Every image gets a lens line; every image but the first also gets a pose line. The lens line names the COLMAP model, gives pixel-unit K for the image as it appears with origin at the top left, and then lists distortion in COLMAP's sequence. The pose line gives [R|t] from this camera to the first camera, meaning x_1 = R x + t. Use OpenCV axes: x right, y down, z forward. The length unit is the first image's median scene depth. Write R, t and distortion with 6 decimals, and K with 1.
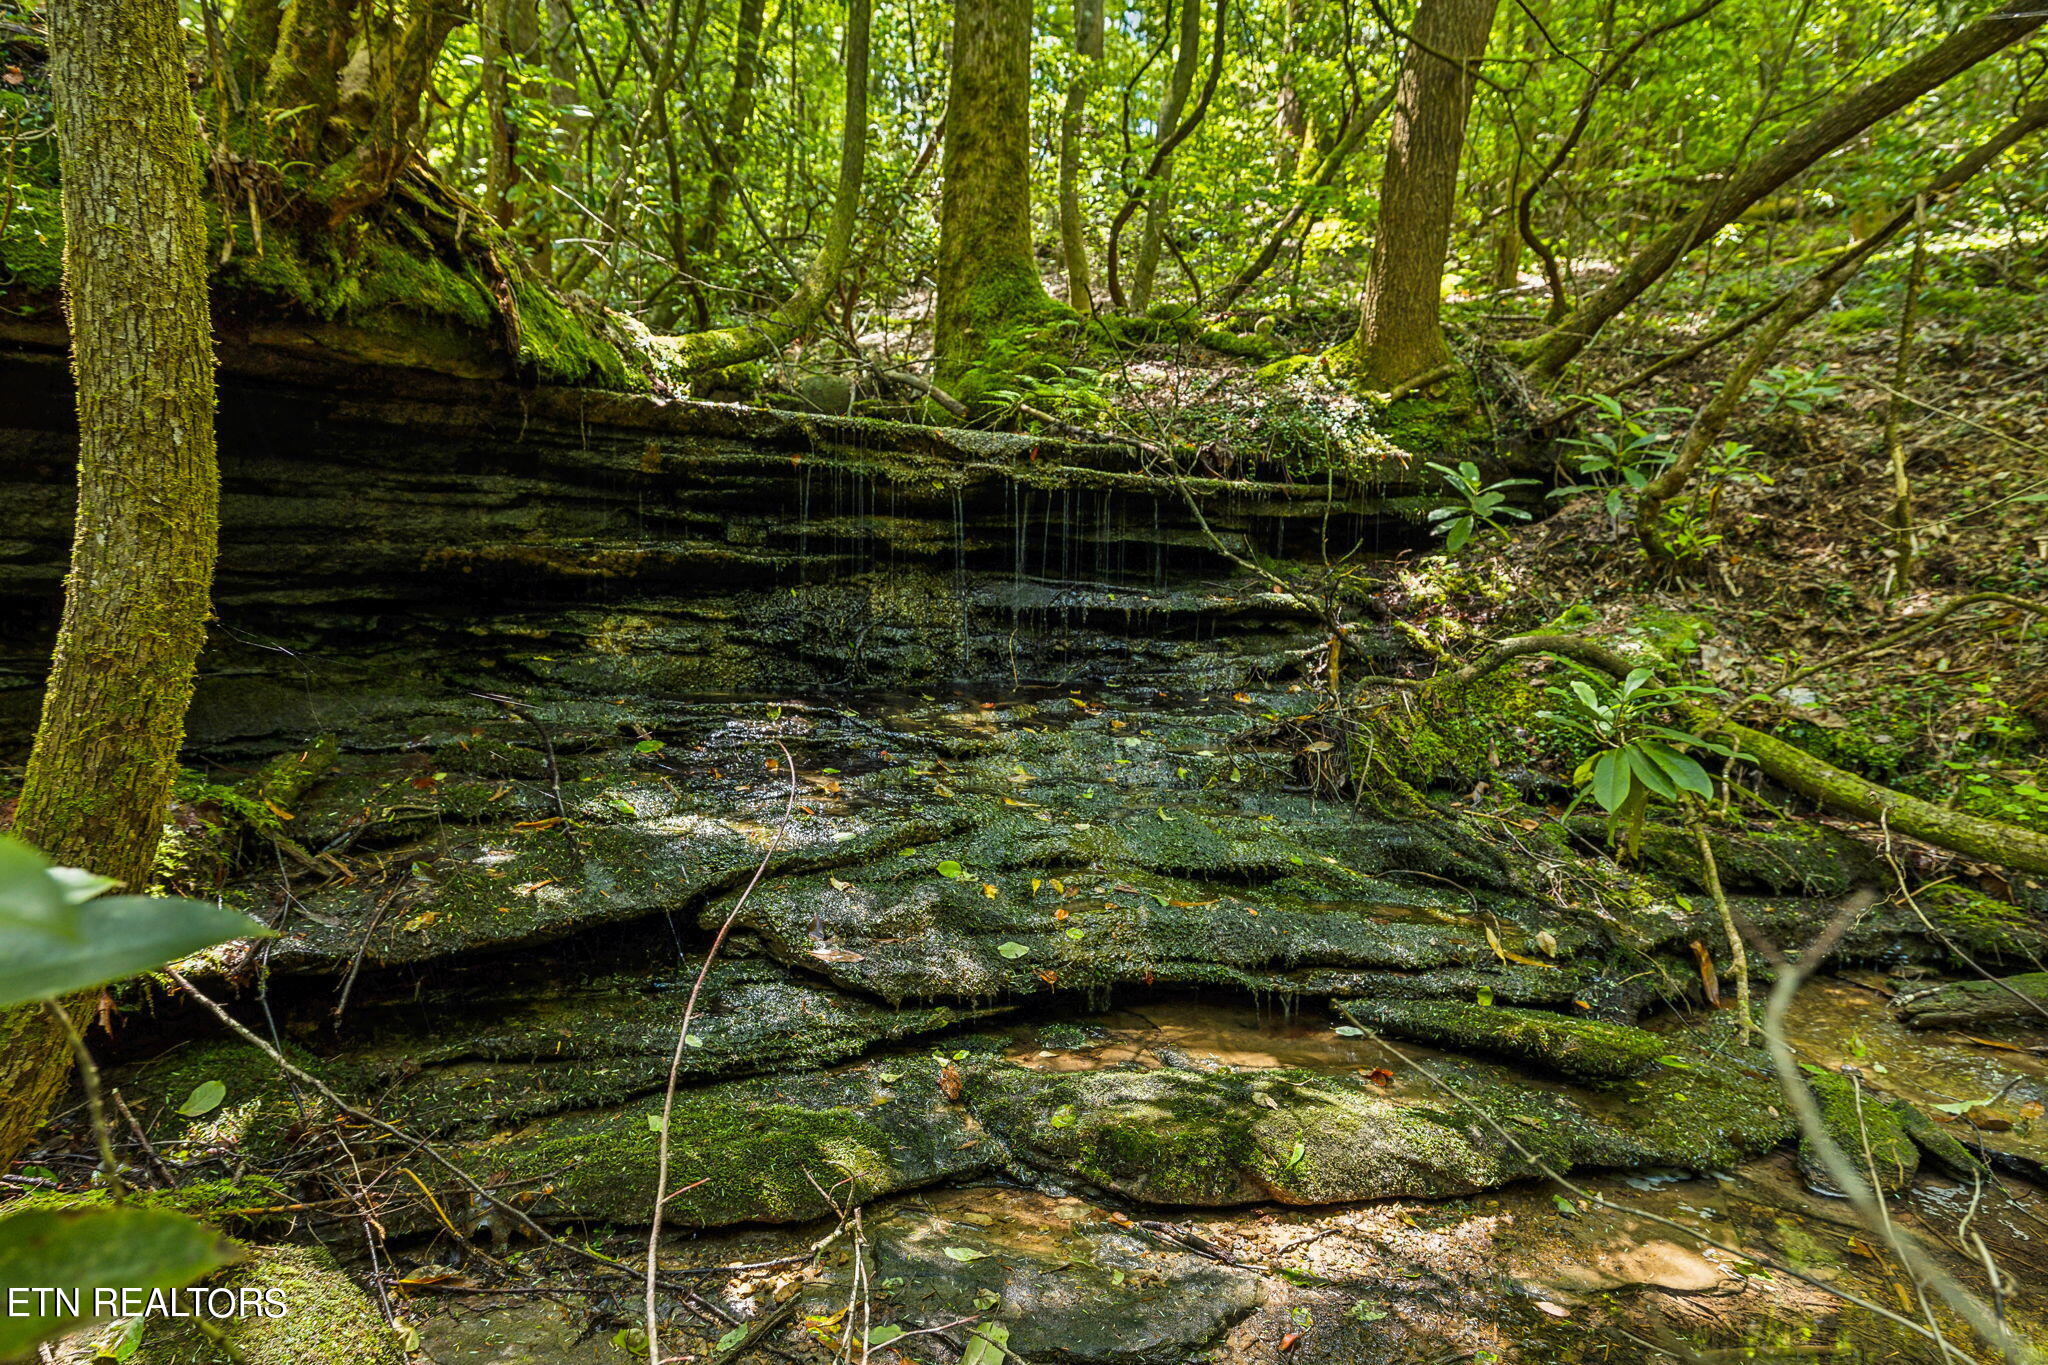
lens RADIAL K [[1400.0, 0, 1024.0], [0, 1400.0, 682.5], [0, 0, 1]] dist [-0.005855, -0.006363]
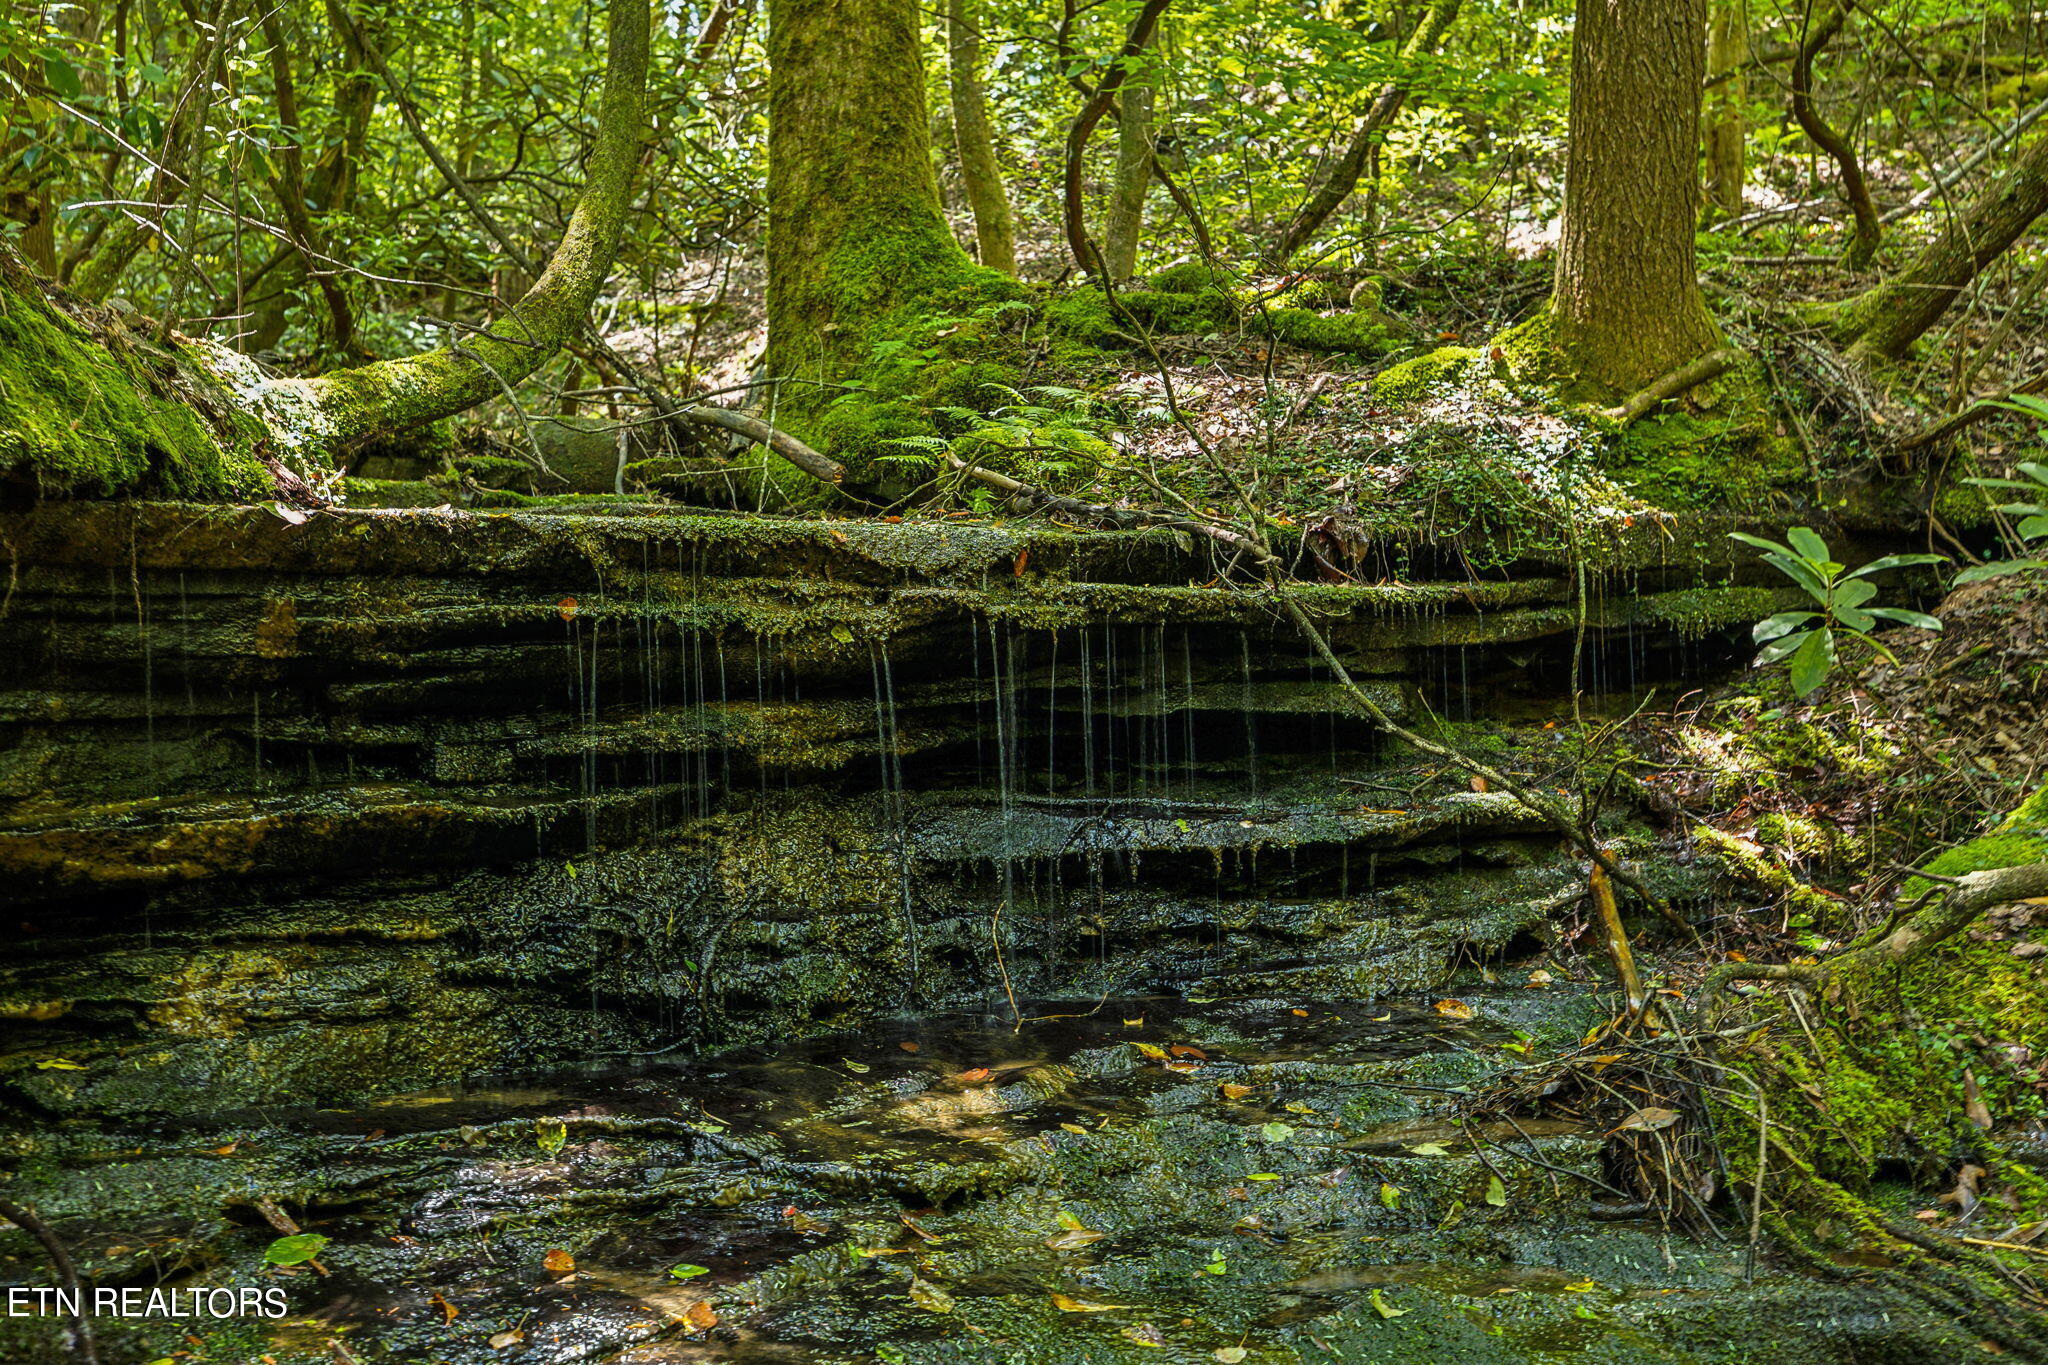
lens RADIAL K [[2251.6, 0, 1022.4], [0, 2251.6, 574.2], [0, 0, 1]] dist [0.008750, -0.017049]
pose [[0.994942, -0.056864, 0.082812, -0.059789], [0.066655, 0.990446, -0.120725, -0.056103], [-0.075156, 0.125634, 0.989226, 0.164796]]
